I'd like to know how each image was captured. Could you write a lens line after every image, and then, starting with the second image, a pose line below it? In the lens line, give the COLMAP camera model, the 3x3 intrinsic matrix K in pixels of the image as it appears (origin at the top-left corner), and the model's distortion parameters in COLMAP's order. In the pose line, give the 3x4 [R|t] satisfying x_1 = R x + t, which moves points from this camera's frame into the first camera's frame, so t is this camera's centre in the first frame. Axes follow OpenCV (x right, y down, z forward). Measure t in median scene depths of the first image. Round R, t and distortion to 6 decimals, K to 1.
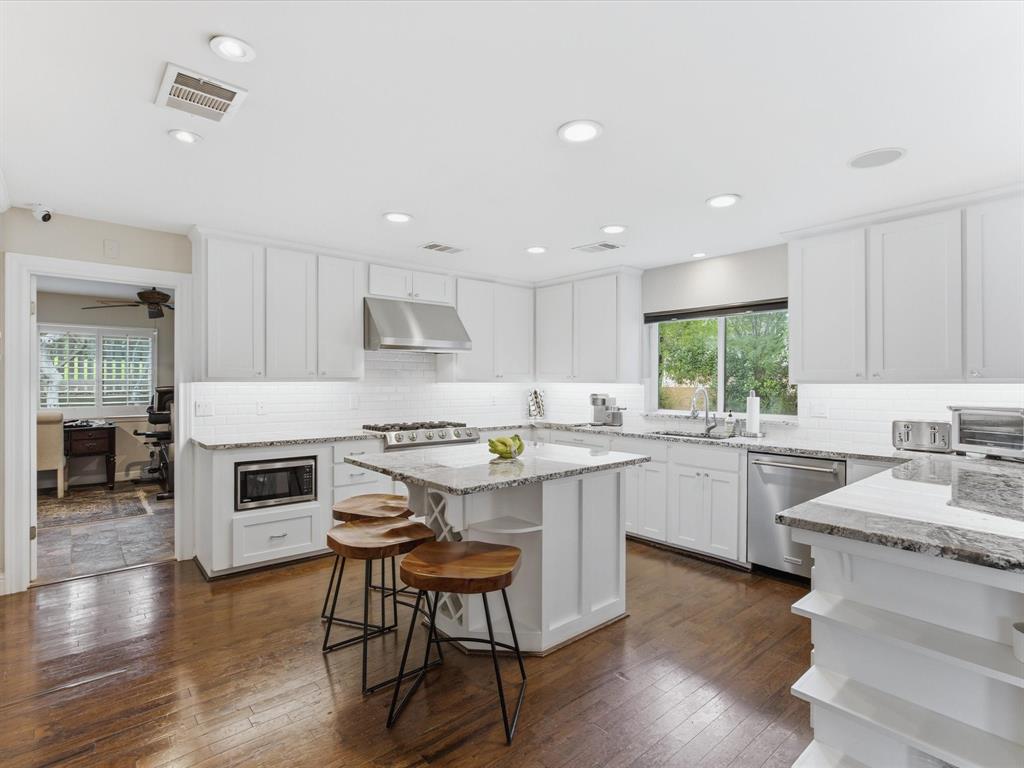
lens RADIAL K [[517.0, 0, 511.1], [0, 517.0, 384.3], [0, 0, 1]] dist [-0.001512, -0.000204]
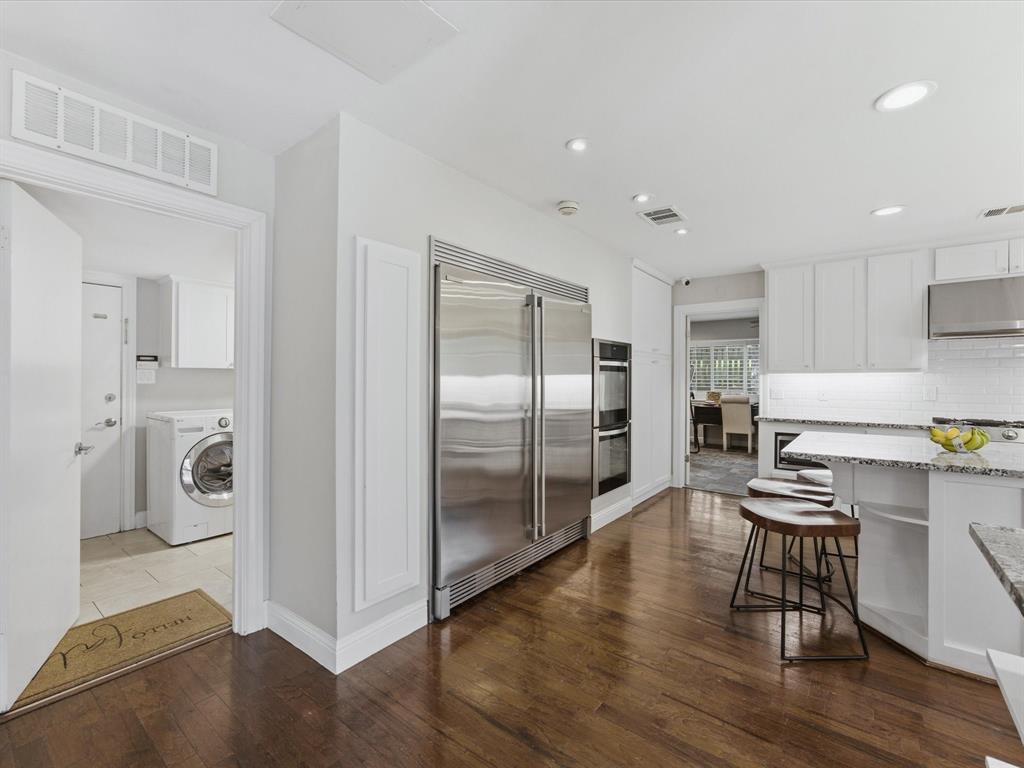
lens RADIAL K [[458.0, 0, 511.0], [0, 458.0, 379.9], [0, 0, 1]] dist [-0.000403, -0.000037]
pose [[0.196703, -0.000529, -0.980463, 0.504977], [-0.008130, 0.999965, -0.002170, 0.021791], [0.980429, 0.008398, 0.196692, 0.081491]]
